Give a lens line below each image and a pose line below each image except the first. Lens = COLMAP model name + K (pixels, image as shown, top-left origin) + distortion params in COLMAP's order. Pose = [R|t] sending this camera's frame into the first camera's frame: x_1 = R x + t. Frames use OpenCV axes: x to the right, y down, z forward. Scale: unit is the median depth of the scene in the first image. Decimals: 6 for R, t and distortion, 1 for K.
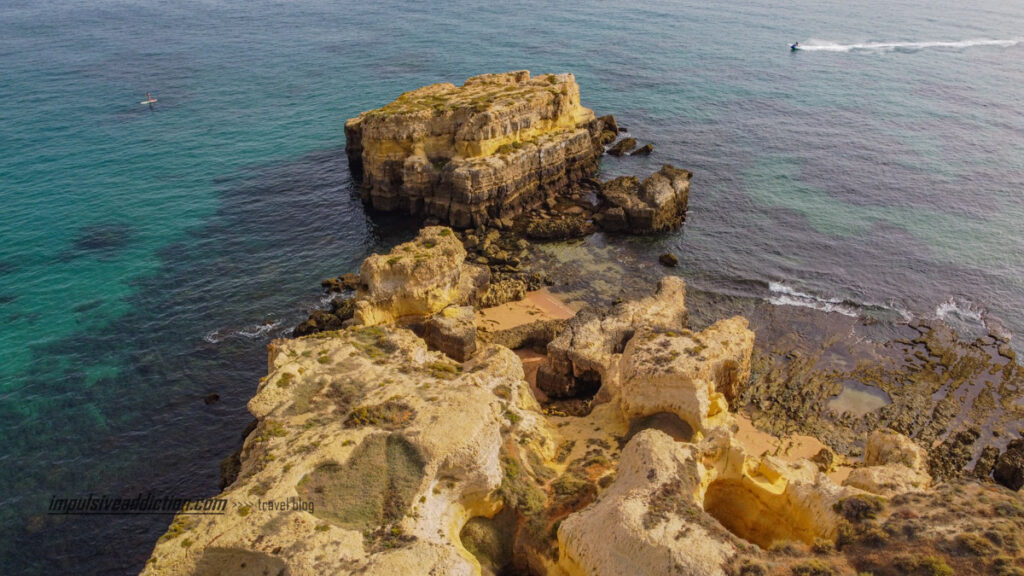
lens RADIAL K [[778.4, 0, 511.6], [0, 778.4, 294.3], [0, 0, 1]] dist [-0.005413, -0.006013]
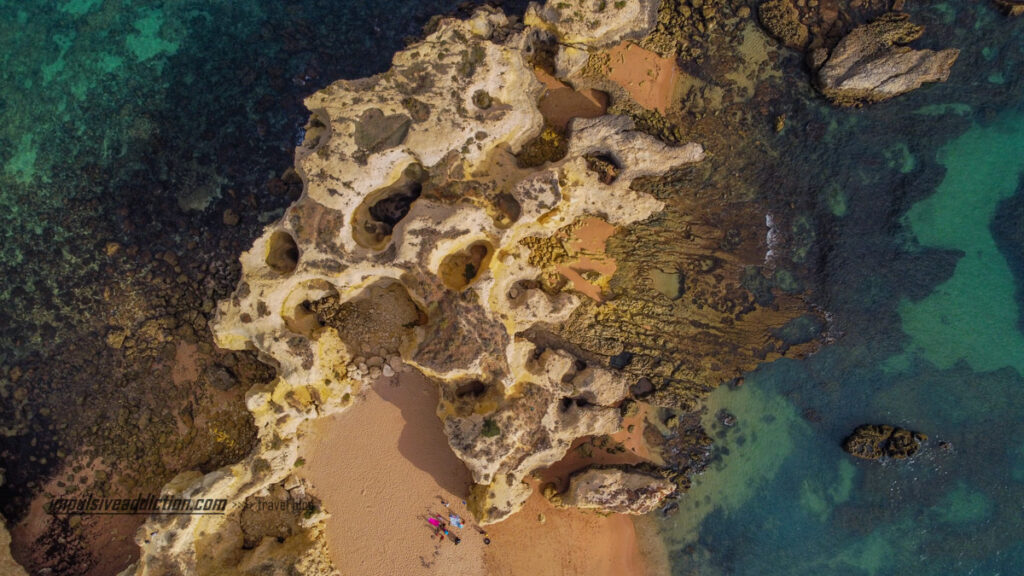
lens RADIAL K [[778.4, 0, 511.6], [0, 778.4, 294.3], [0, 0, 1]] dist [-0.005413, -0.006013]
pose [[0.514351, 0.856690, -0.039061, 0.522028], [-0.404356, 0.282436, 0.869900, -1.755759], [0.756267, -0.431639, 0.491679, -0.160297]]
